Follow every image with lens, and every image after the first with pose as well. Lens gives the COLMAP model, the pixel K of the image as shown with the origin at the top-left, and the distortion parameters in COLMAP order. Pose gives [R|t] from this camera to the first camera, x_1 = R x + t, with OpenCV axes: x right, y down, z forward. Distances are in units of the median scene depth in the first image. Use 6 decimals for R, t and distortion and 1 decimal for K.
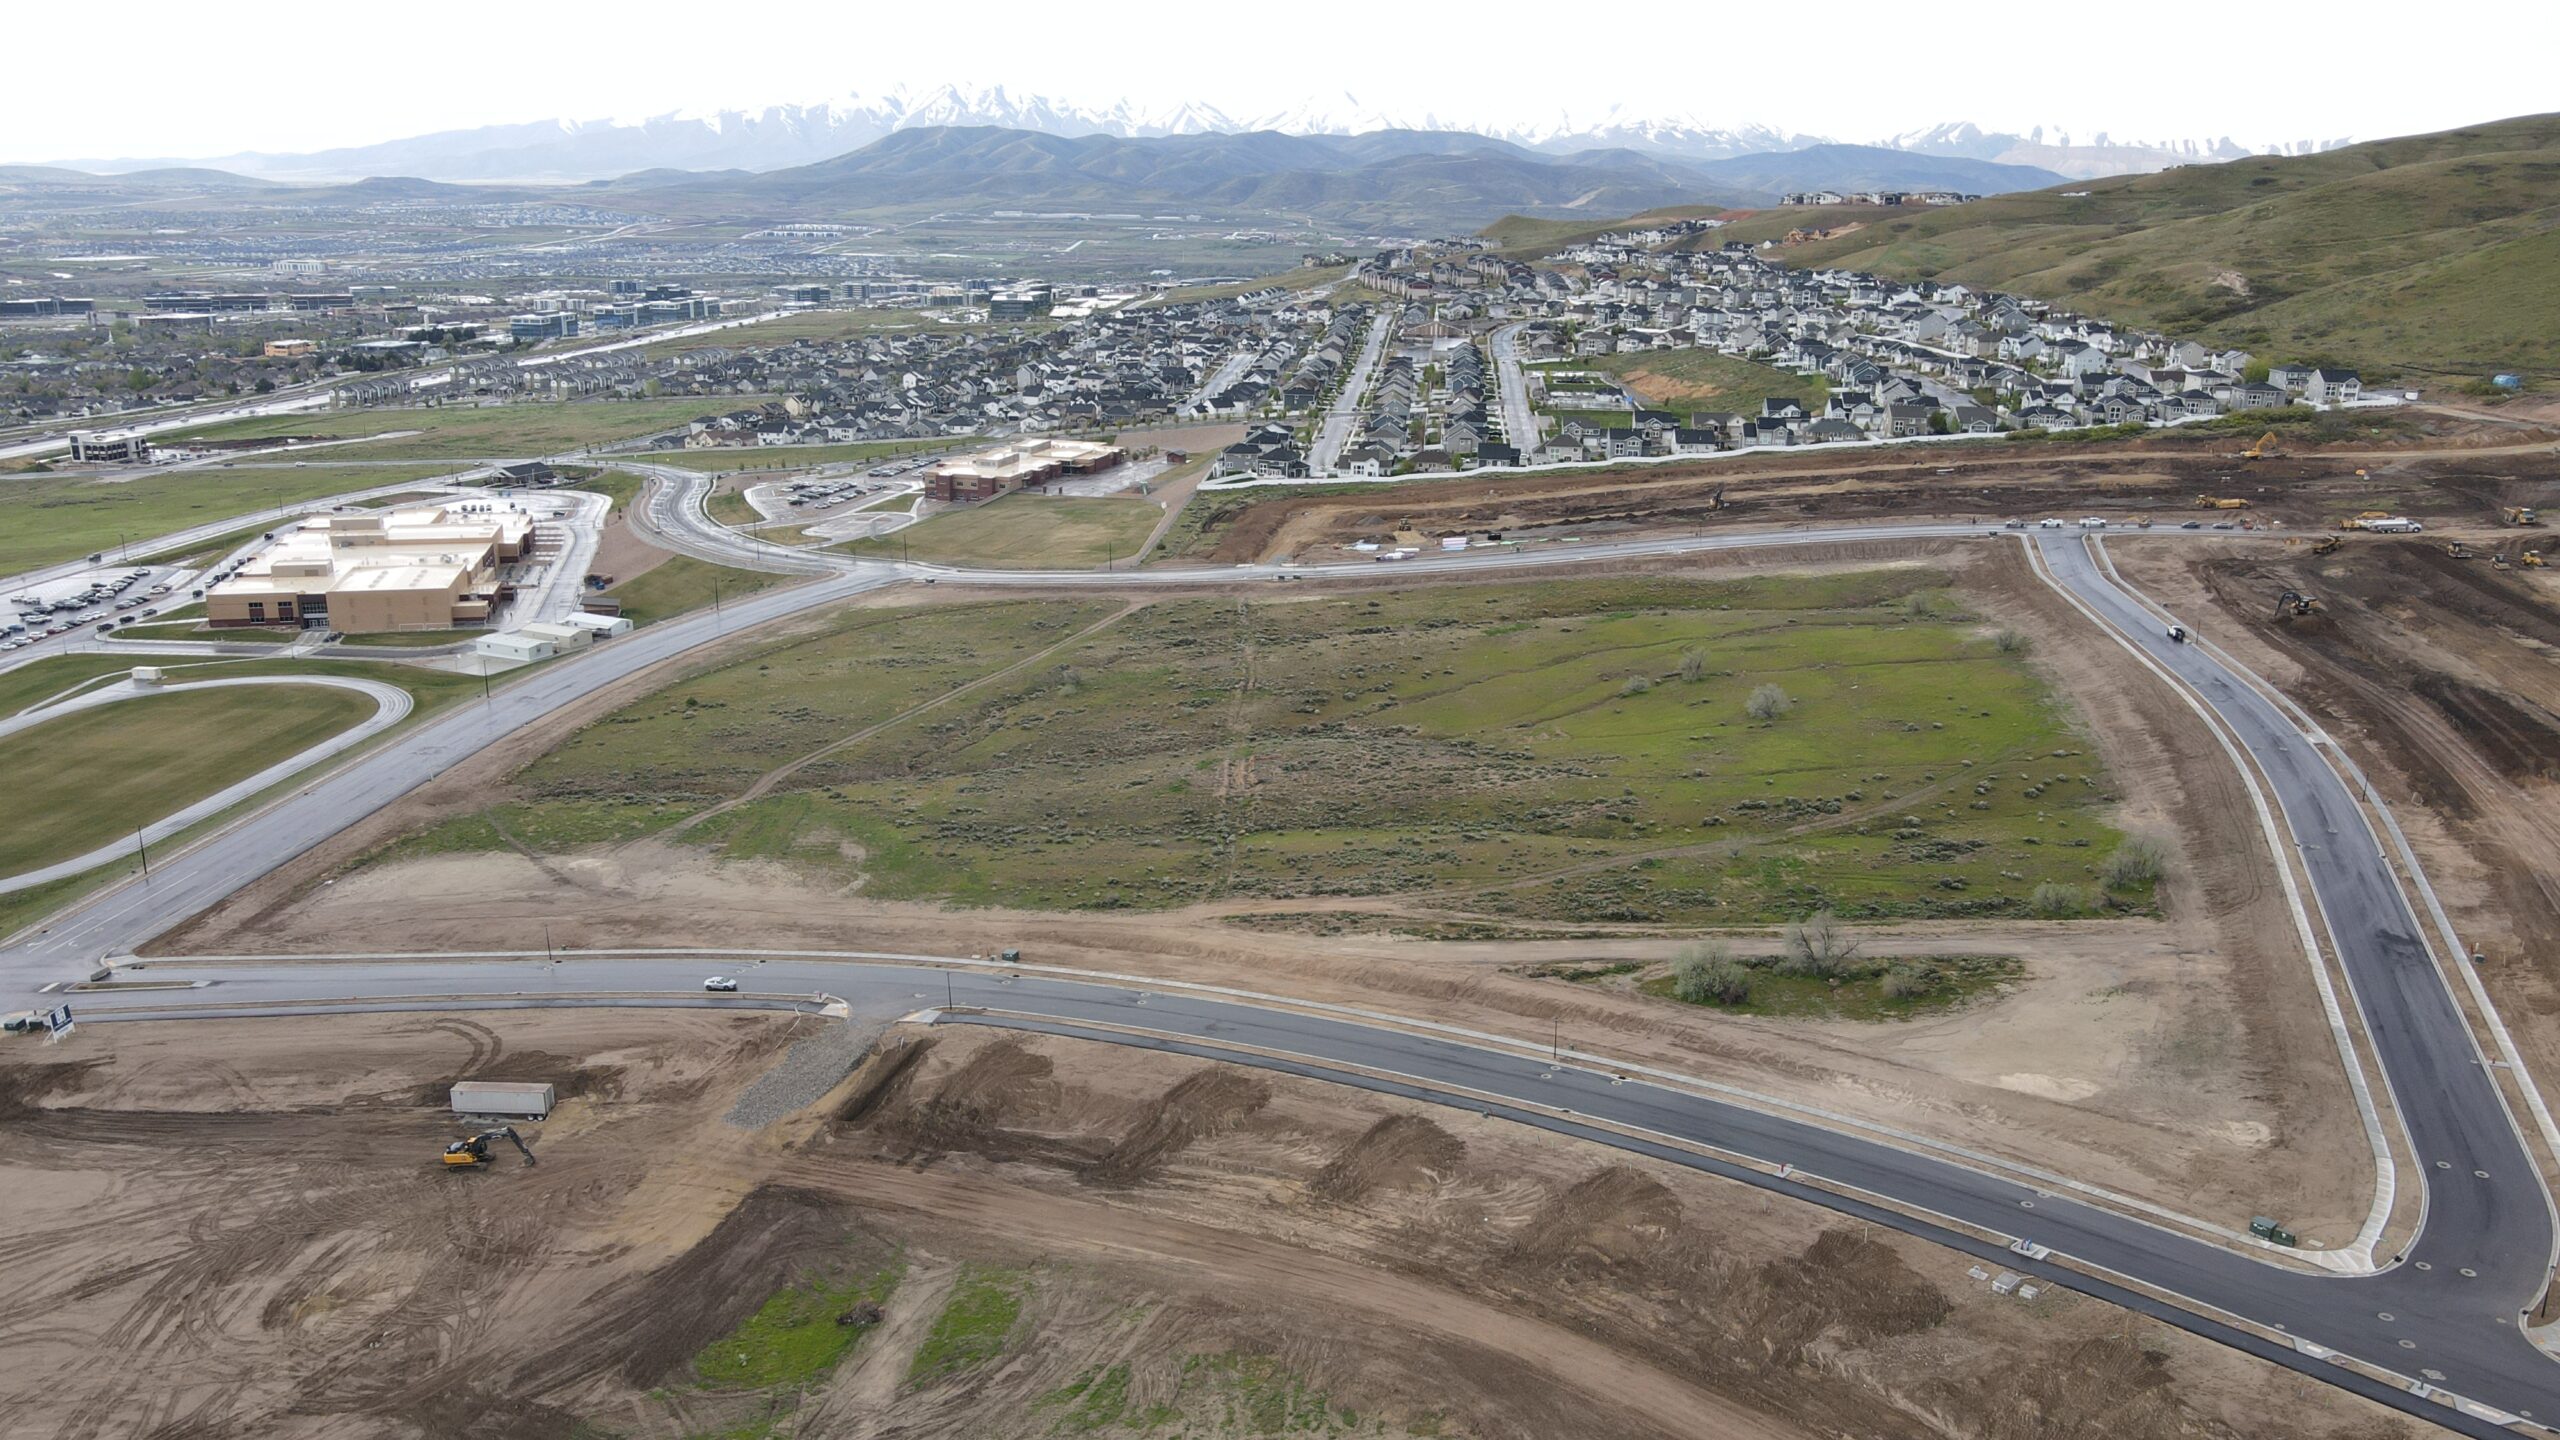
lens RADIAL K [[1892.5, 0, 1273.3], [0, 1892.5, 688.1], [0, 0, 1]] dist [0.002697, 0.023316]
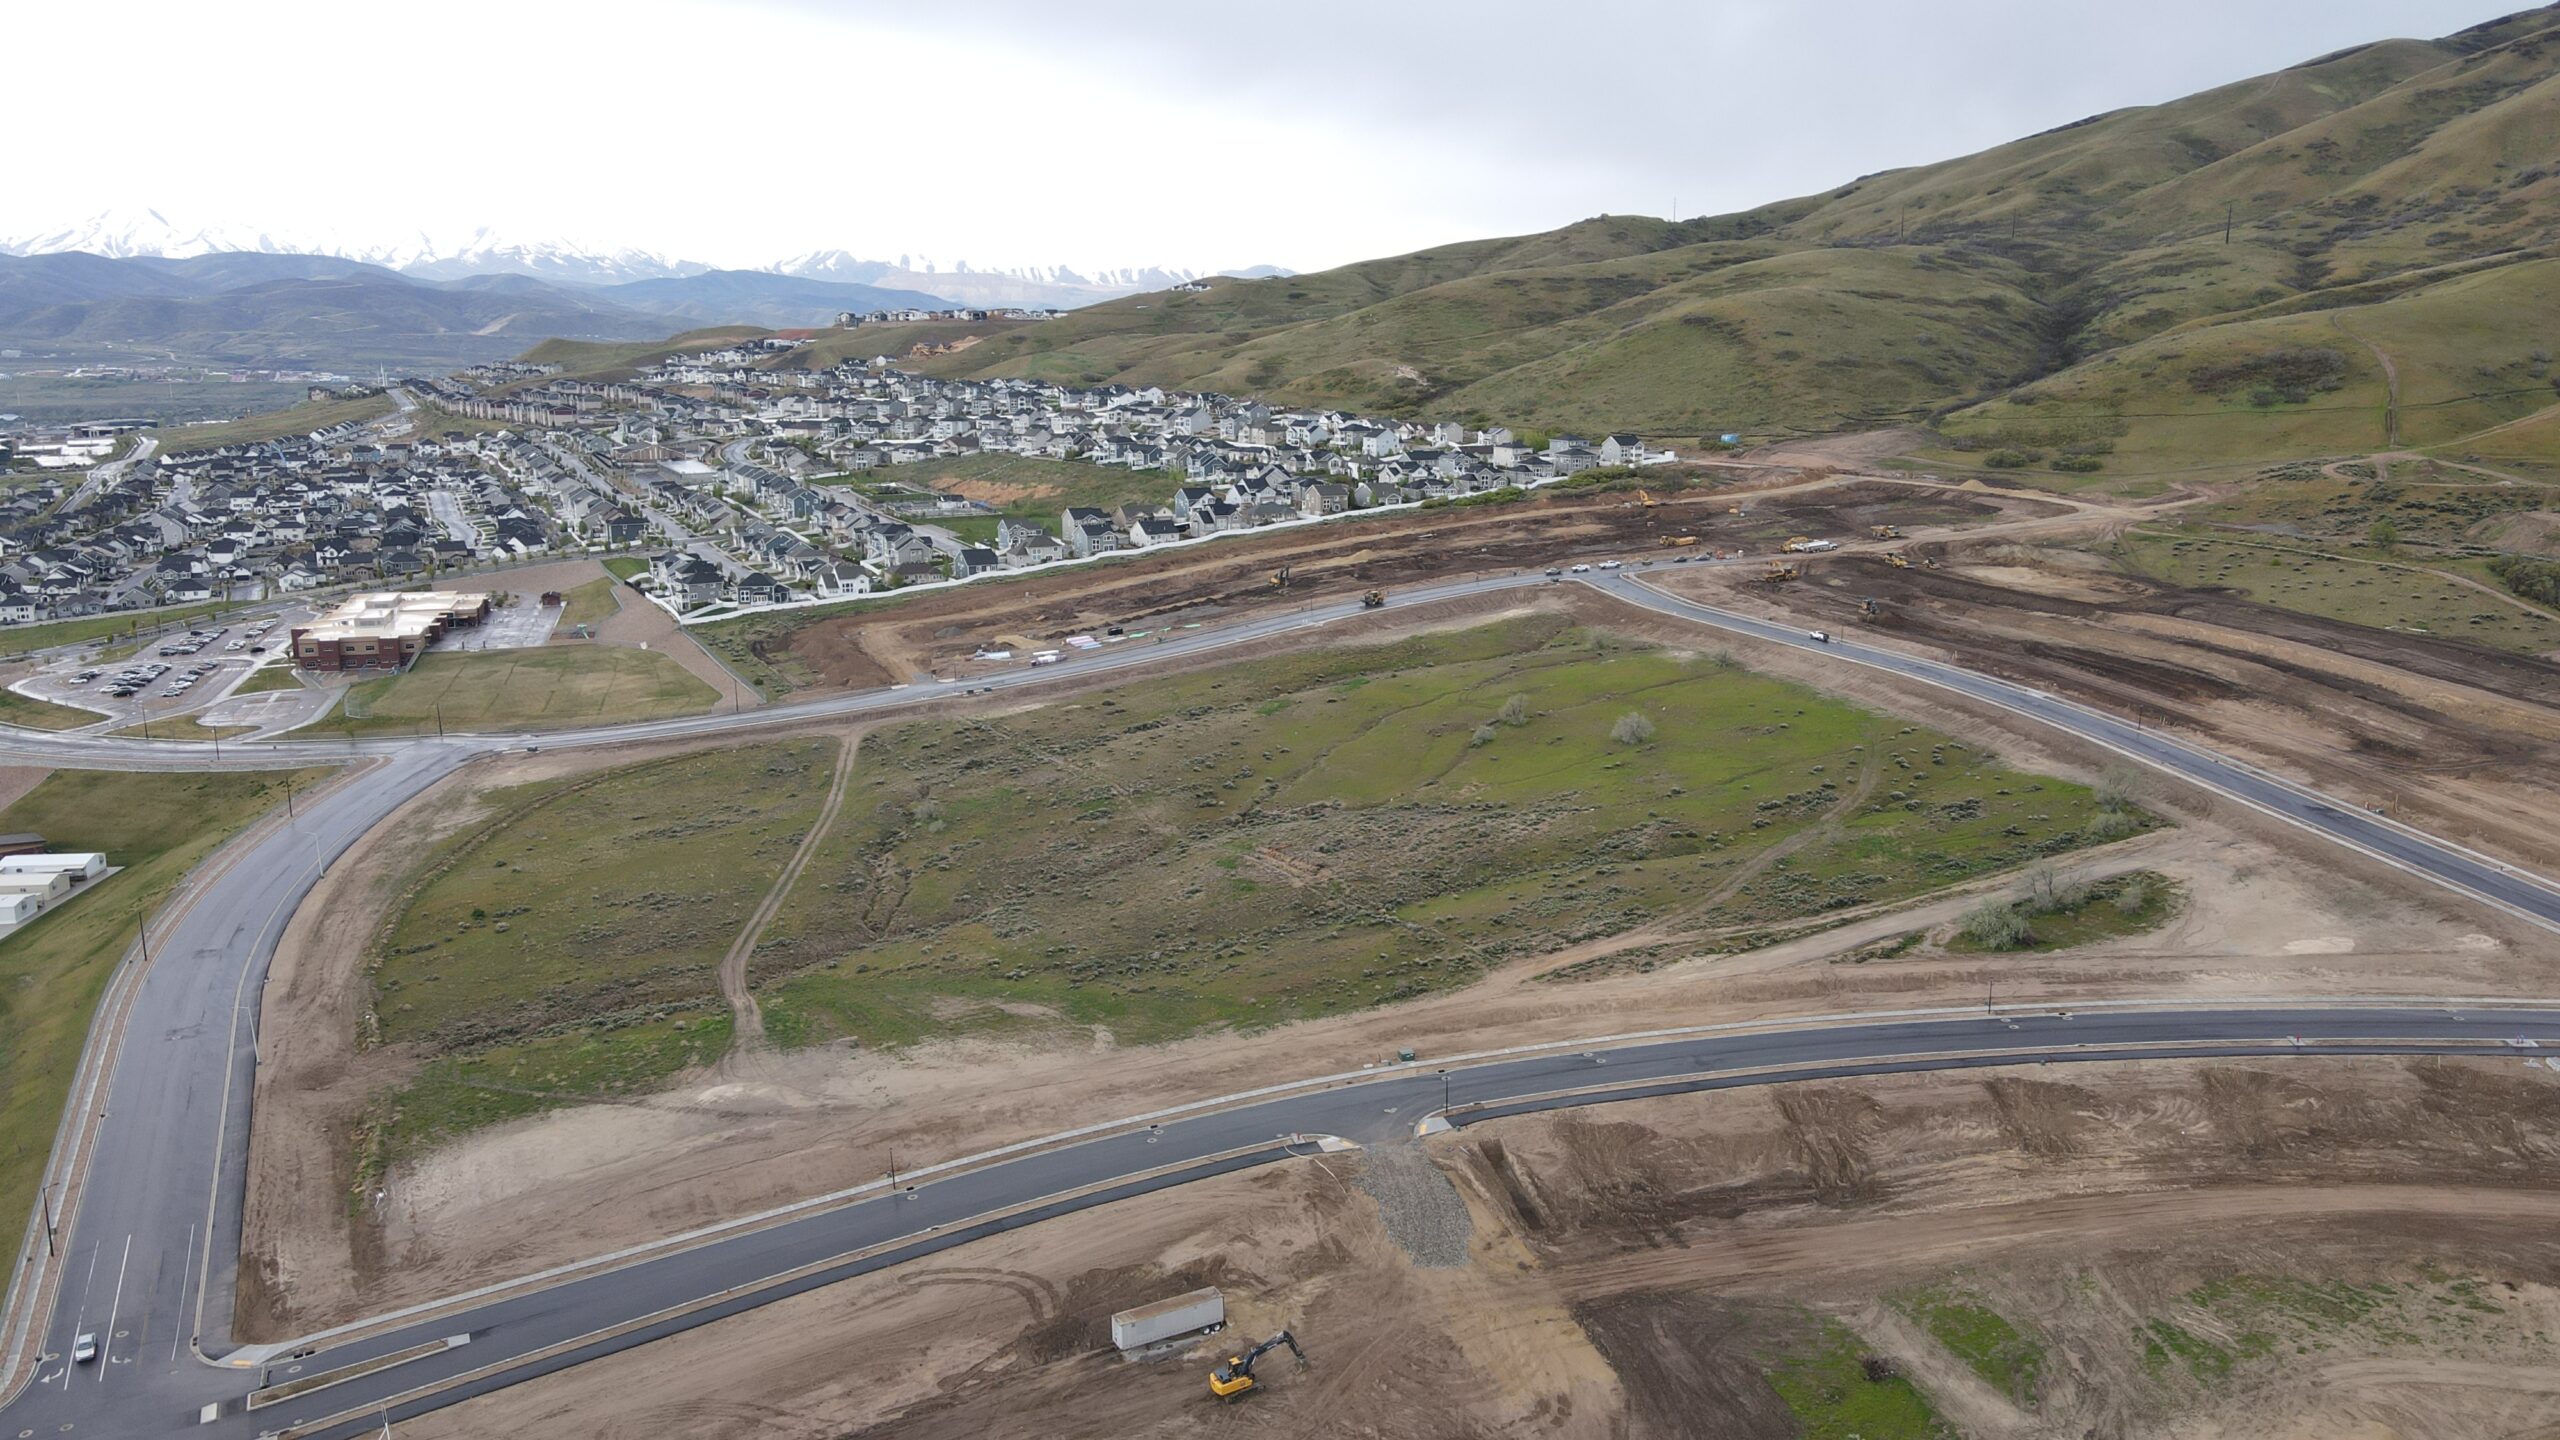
lens RADIAL K [[1892.5, 0, 1270.8], [0, 1892.5, 699.9], [0, 0, 1]] dist [0.002697, 0.023316]
pose [[0.846281, -0.118625, 0.519362, -0.554977], [0.147878, 0.988890, -0.015094, -0.026780], [-0.511801, 0.089576, 0.854421, 0.163856]]
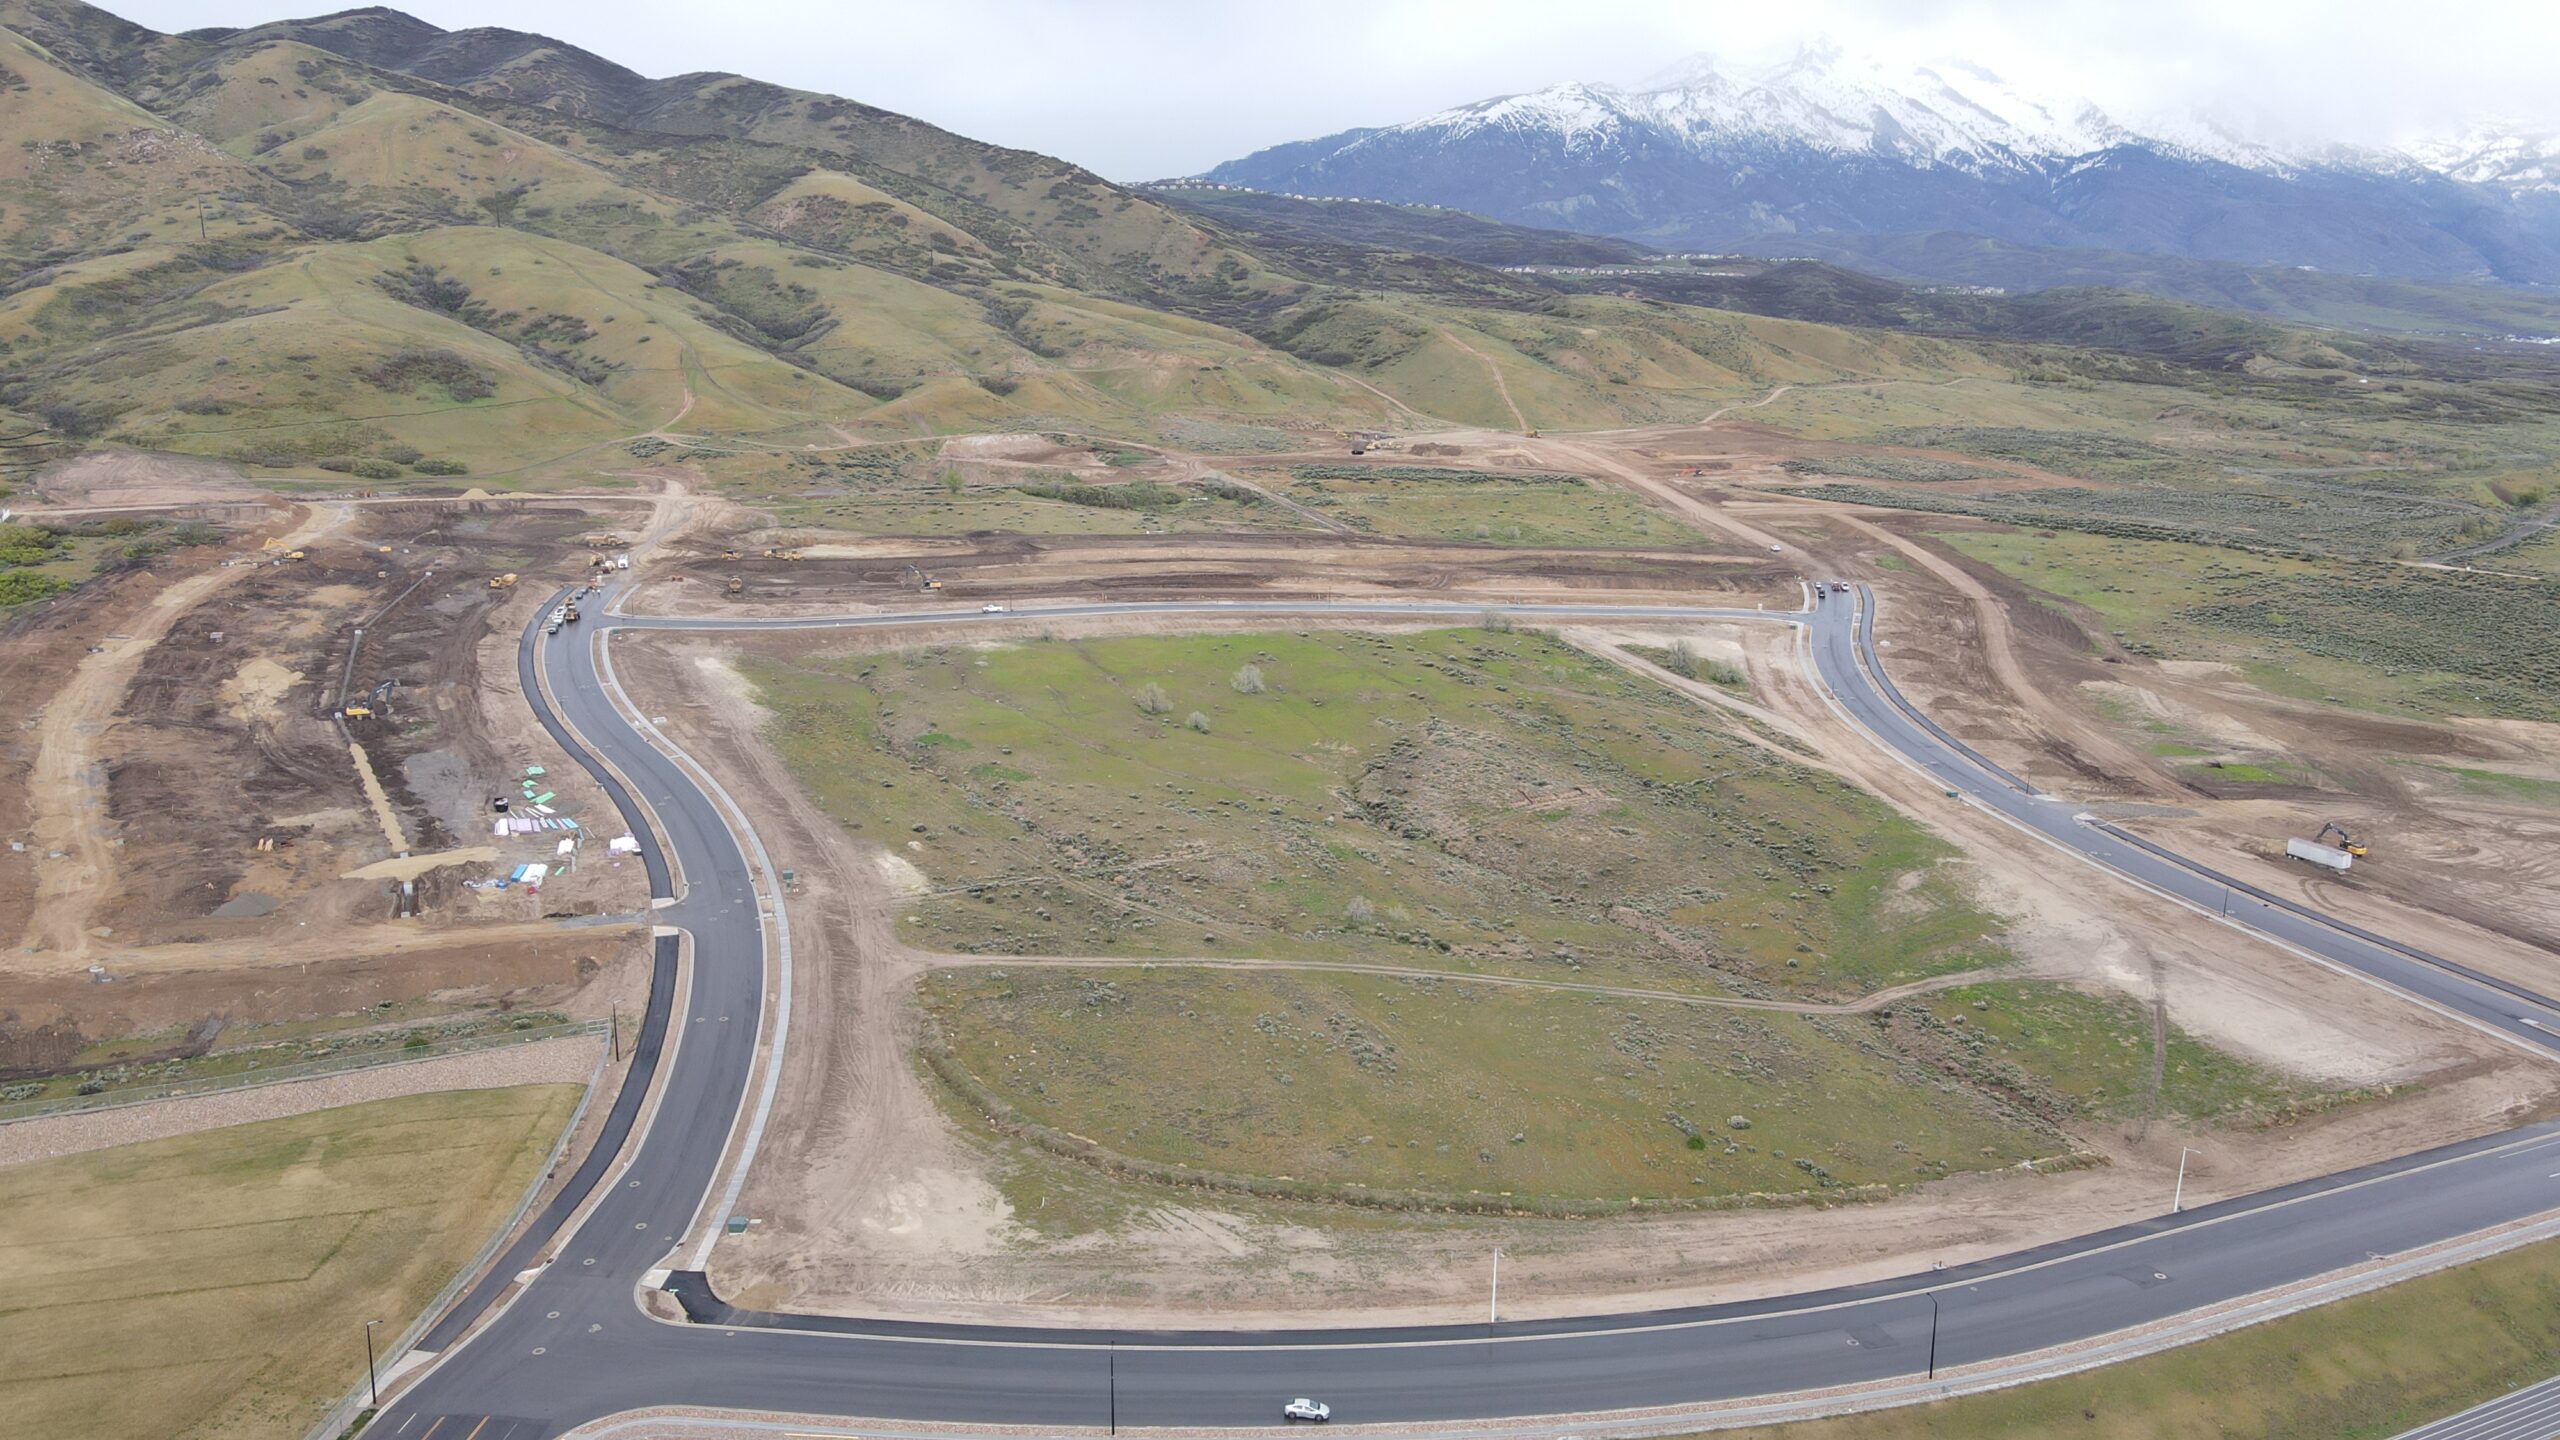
lens RADIAL K [[1892.5, 0, 1272.9], [0, 1892.5, 713.3], [0, 0, 1]] dist [0.002697, 0.023316]
pose [[-0.503431, -0.192472, 0.842325, -0.923009], [0.215754, 0.915989, 0.338253, -0.446766], [-0.836665, 0.352022, -0.419611, 1.696634]]
